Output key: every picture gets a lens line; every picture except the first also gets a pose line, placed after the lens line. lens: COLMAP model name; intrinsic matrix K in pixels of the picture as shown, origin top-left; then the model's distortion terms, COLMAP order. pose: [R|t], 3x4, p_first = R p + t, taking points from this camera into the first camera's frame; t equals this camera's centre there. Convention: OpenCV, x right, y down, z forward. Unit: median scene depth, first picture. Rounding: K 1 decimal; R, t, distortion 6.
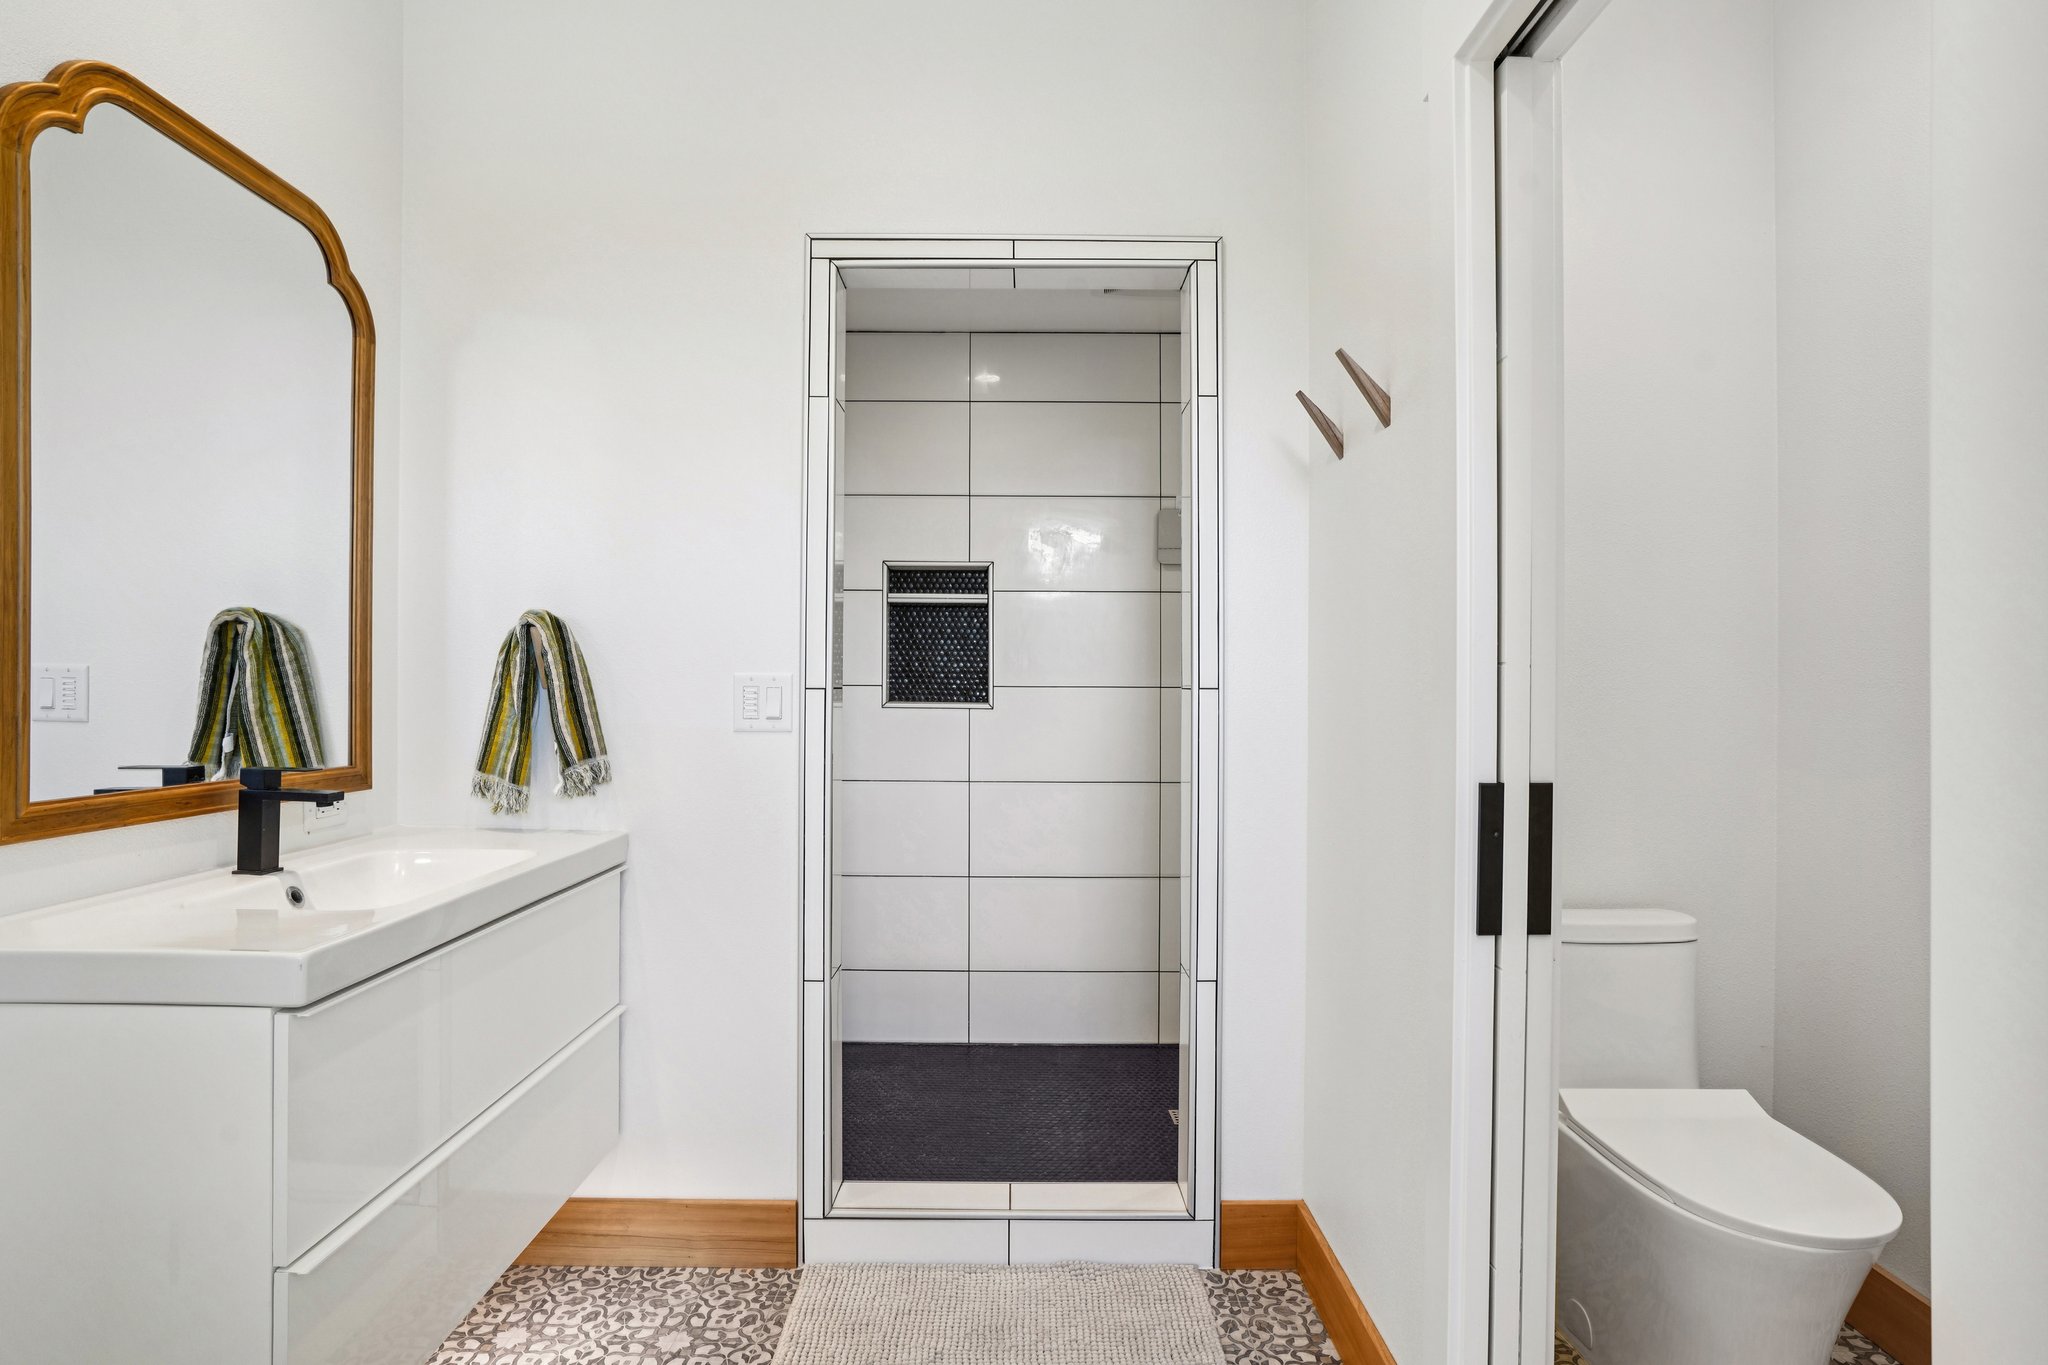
lens RADIAL K [[1069.1, 0, 1018.9], [0, 1069.1, 709.6], [0, 0, 1]] dist [-0.027485, 0.002213]
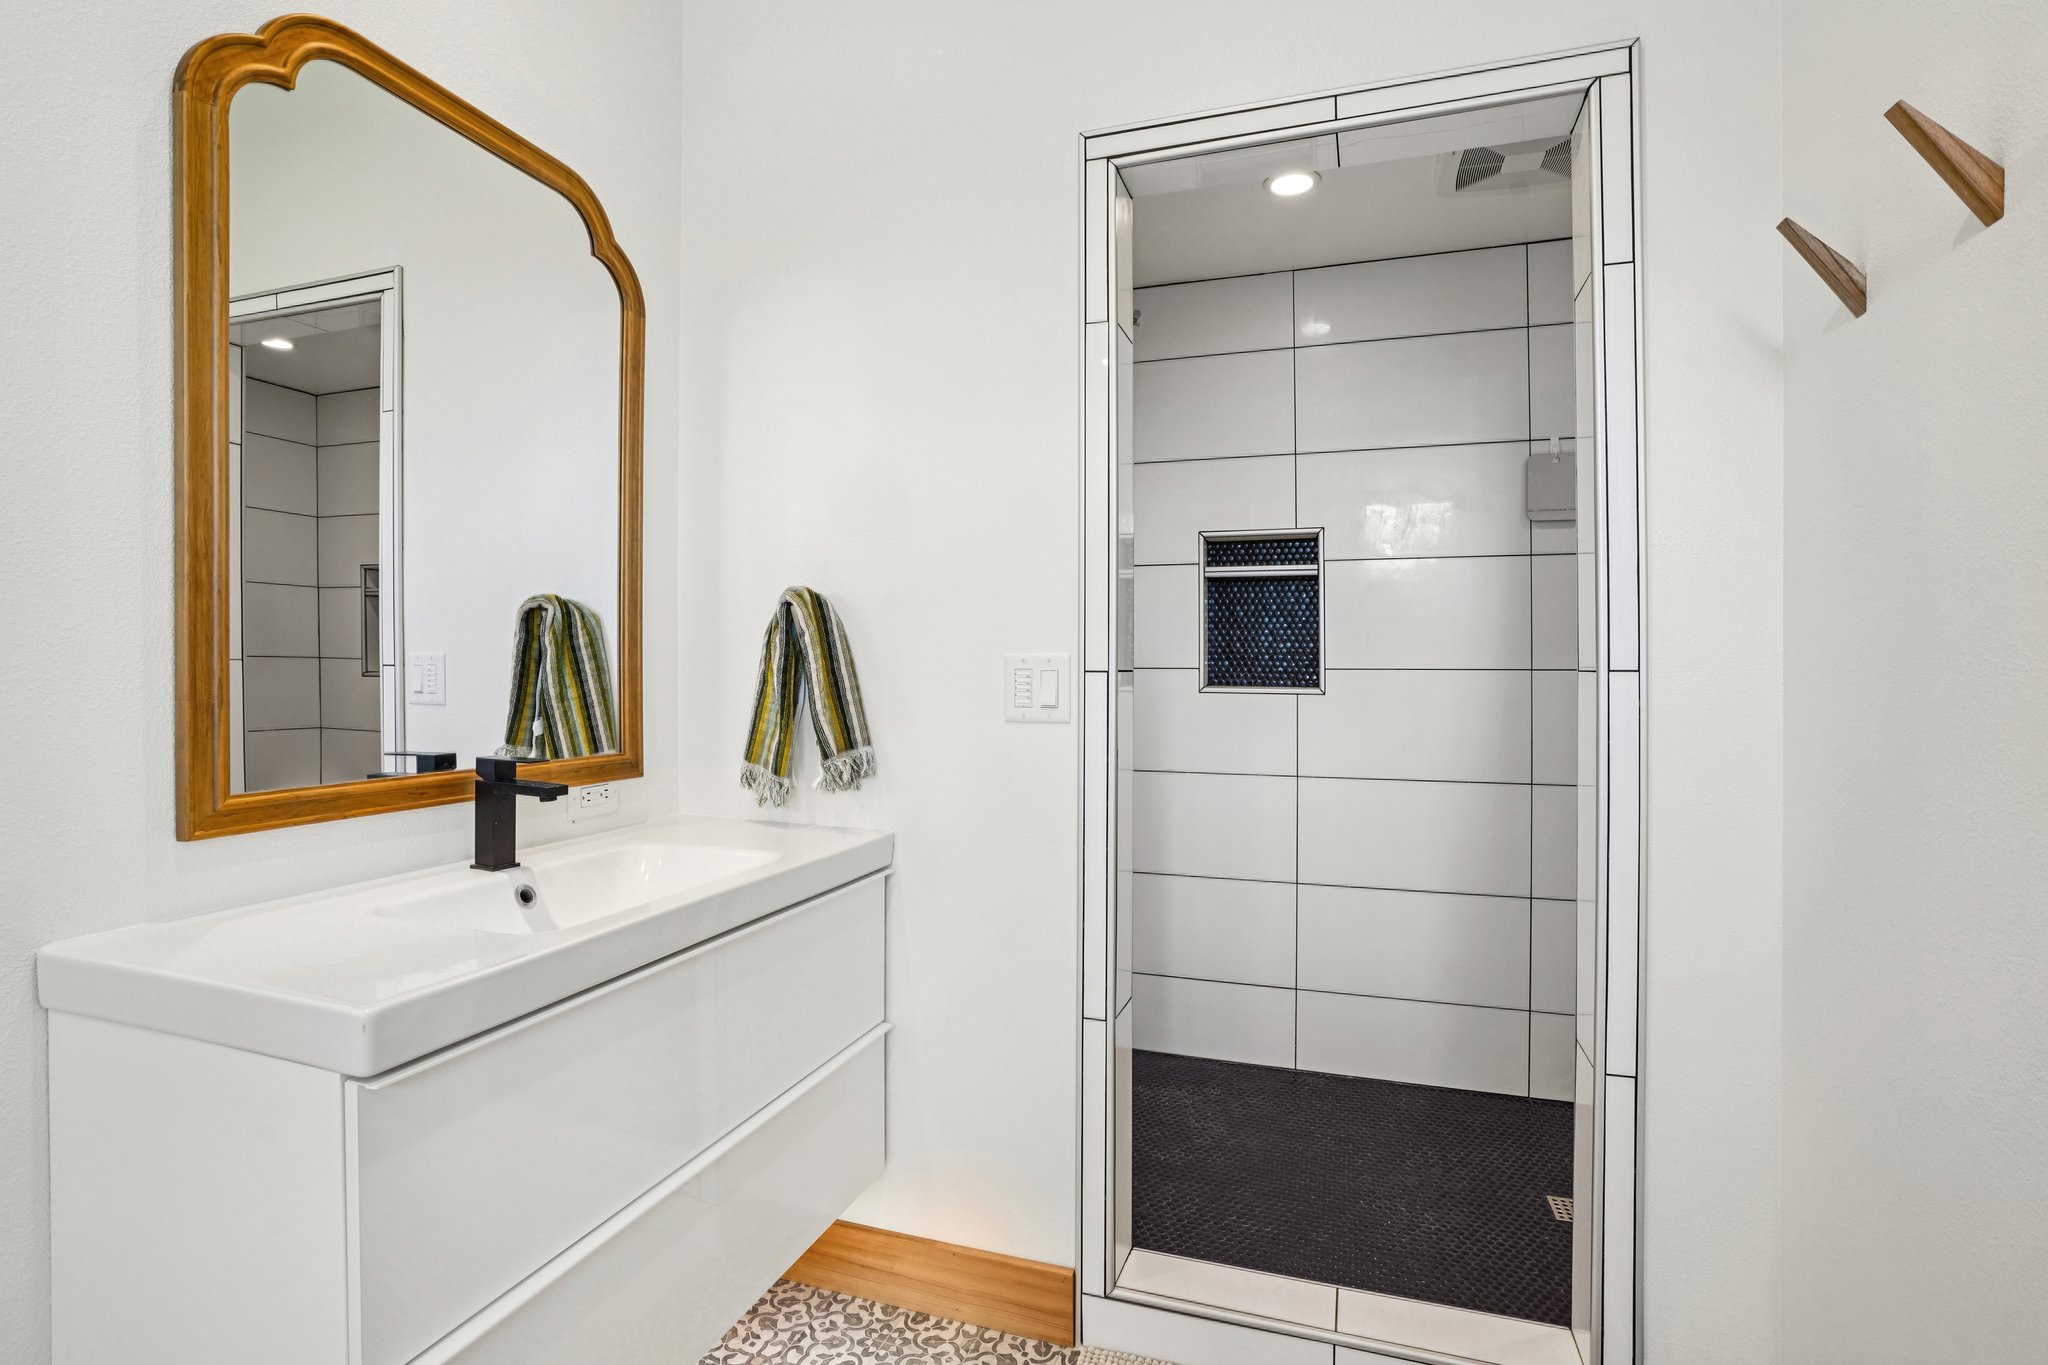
lens RADIAL K [[959.6, 0, 1025.3], [0, 959.6, 677.5], [0, 0, 1]] dist [-0.074107, 0.030488]
pose [[0.943494, -0.002573, -0.331380, 0.004721], [-0.002603, 0.999882, -0.015173, -0.003306], [0.331380, 0.015178, 0.943375, 0.284255]]
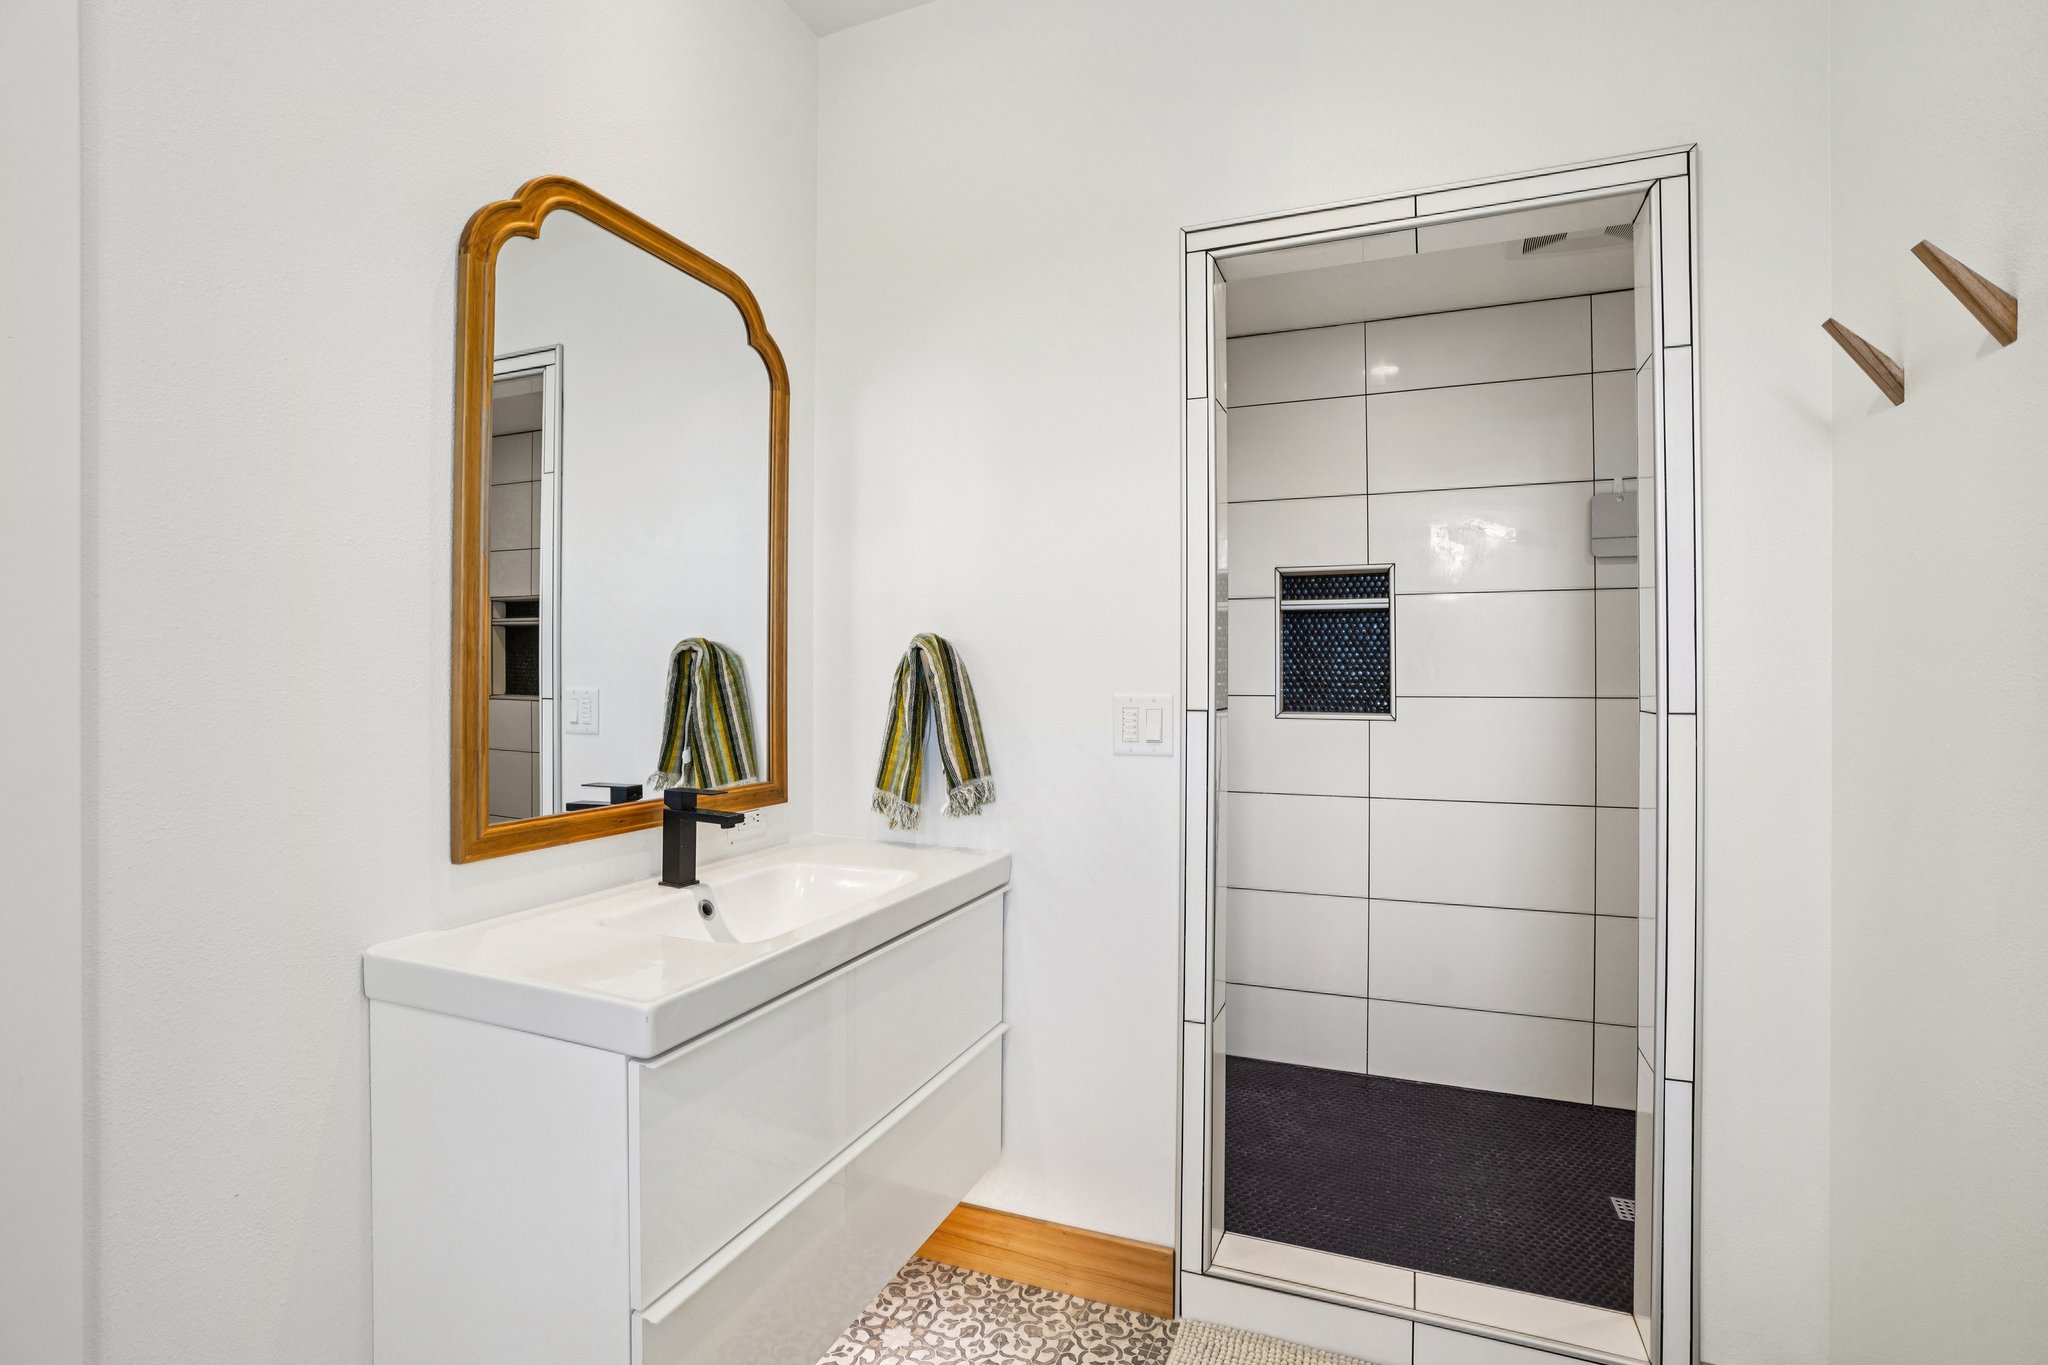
lens RADIAL K [[958.2, 0, 1024.0], [0, 958.2, 682.5], [0, 0, 1]] dist [-0.073508, 0.033605]
pose [[0.923919, -0.005159, -0.382554, -0.011757], [-0.001723, 0.999843, -0.017645, -0.029889], [0.382585, 0.016962, 0.923765, 0.178606]]
